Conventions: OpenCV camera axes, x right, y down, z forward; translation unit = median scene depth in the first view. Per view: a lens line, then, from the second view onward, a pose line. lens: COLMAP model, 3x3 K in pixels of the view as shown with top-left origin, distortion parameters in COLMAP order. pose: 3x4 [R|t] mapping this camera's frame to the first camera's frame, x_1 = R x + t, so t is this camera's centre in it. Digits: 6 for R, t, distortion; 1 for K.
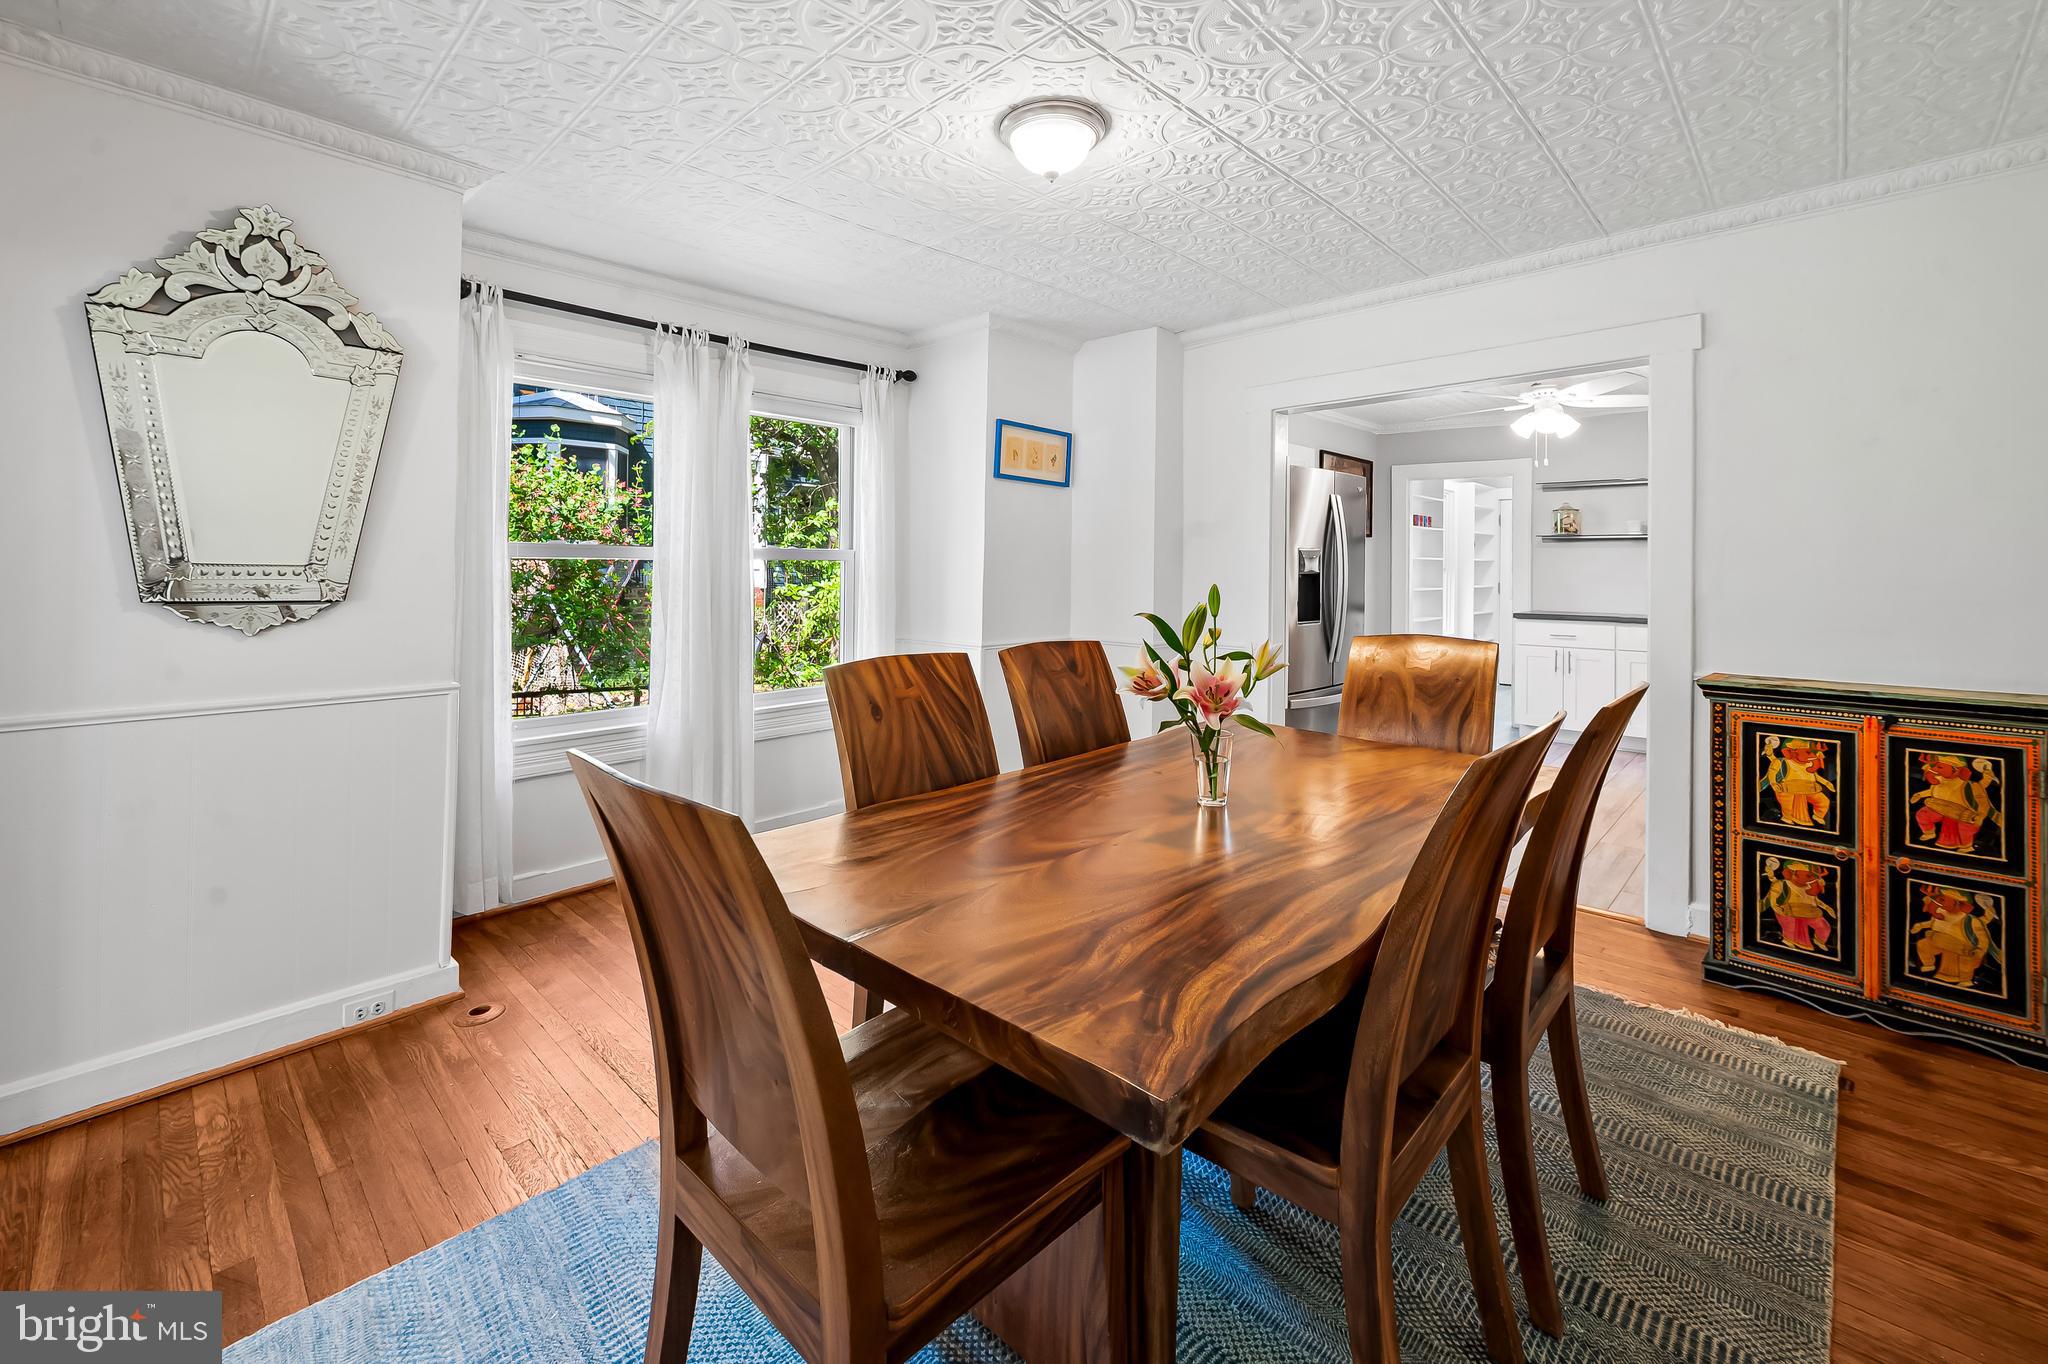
lens RADIAL K [[856.0, 0, 1018.7], [0, 856.0, 560.4], [0, 0, 1]] dist [0.000519, 0.000108]
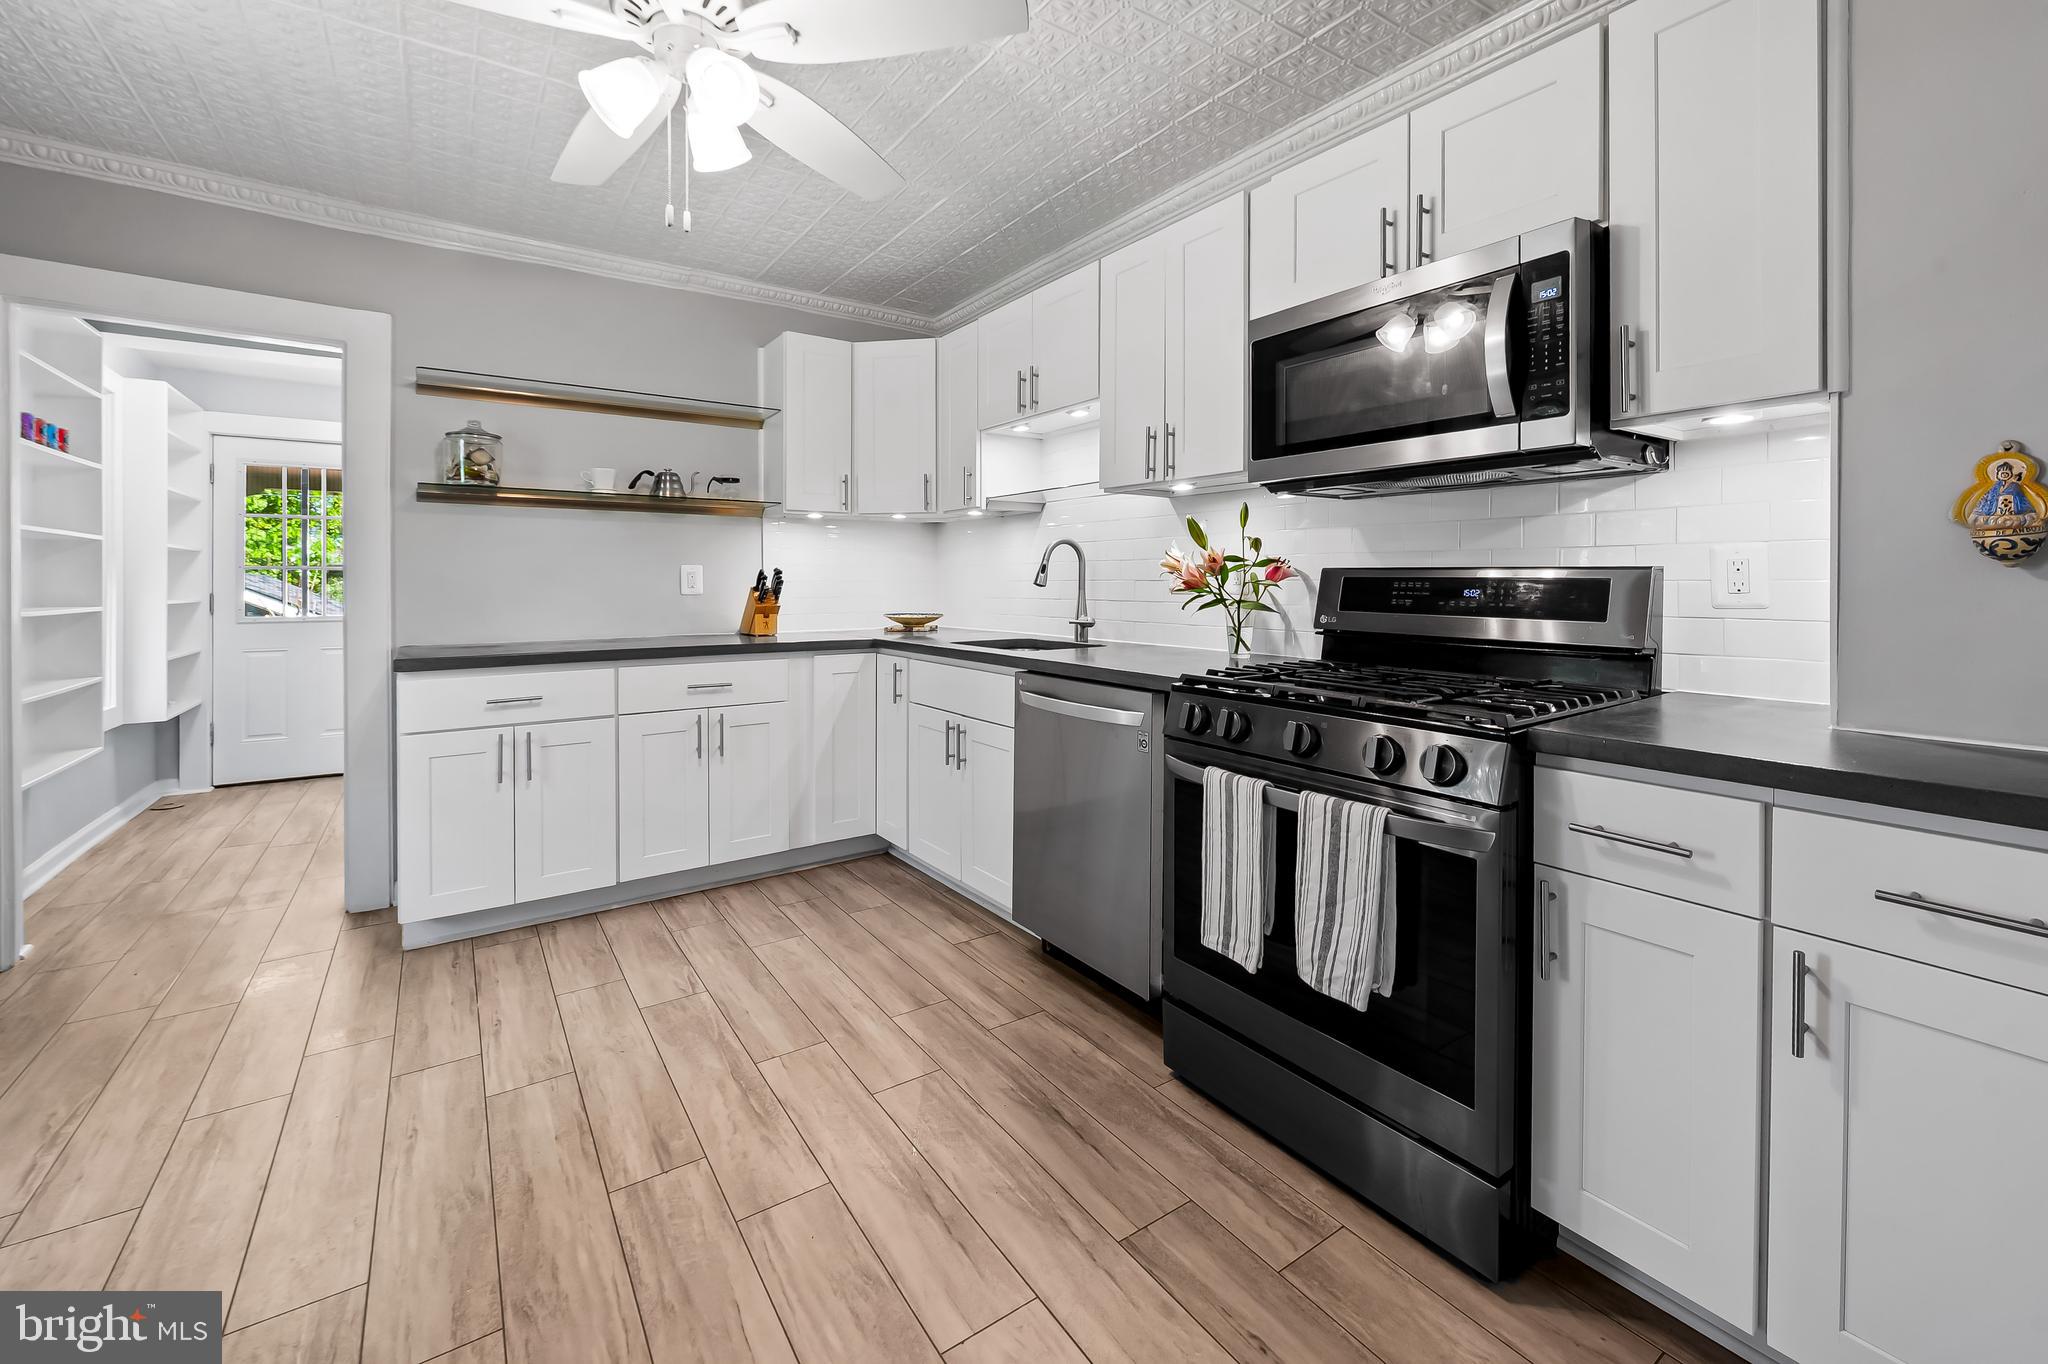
lens RADIAL K [[848.8, 0, 1012.9], [0, 848.8, 586.6], [0, 0, 1]] dist [-0.000484, -0.000130]
pose [[0.209685, -0.010912, 0.977708, 0.224353], [-0.003172, 0.999925, 0.011840, 0.018786], [-0.977764, -0.005584, 0.209634, 0.580643]]
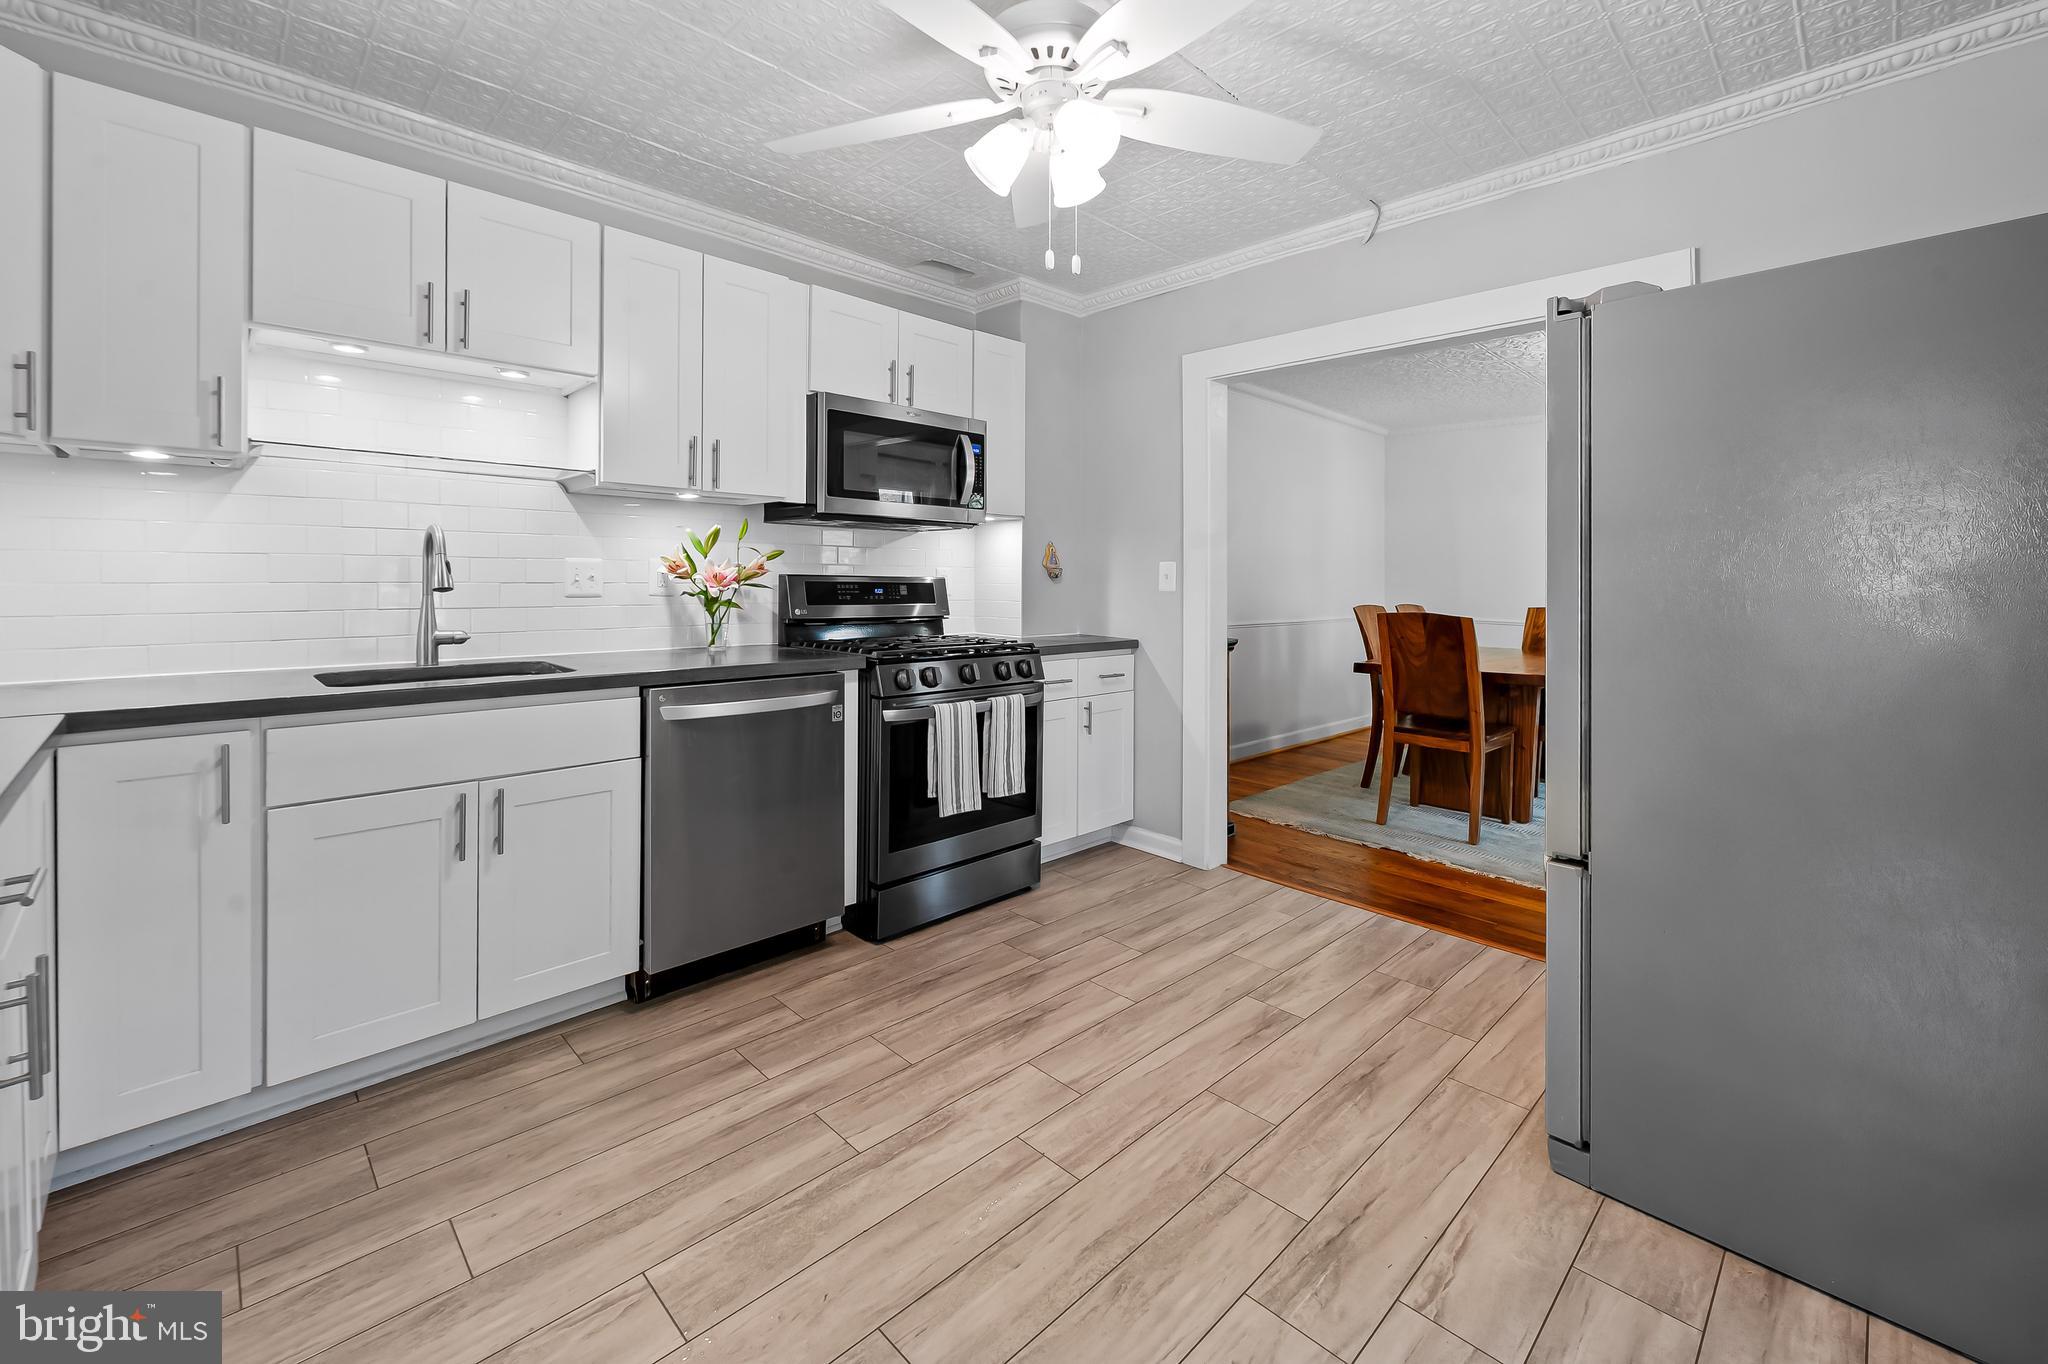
lens RADIAL K [[850.6, 0, 1016.0], [0, 850.6, 578.3], [0, 0, 1]] dist [-0.000113, 0.000054]
pose [[-0.999465, -0.012355, 0.030269, 0.446129], [-0.012562, 0.999899, -0.006644, 0.018556], [-0.030184, -0.007020, -0.999520, 0.992626]]
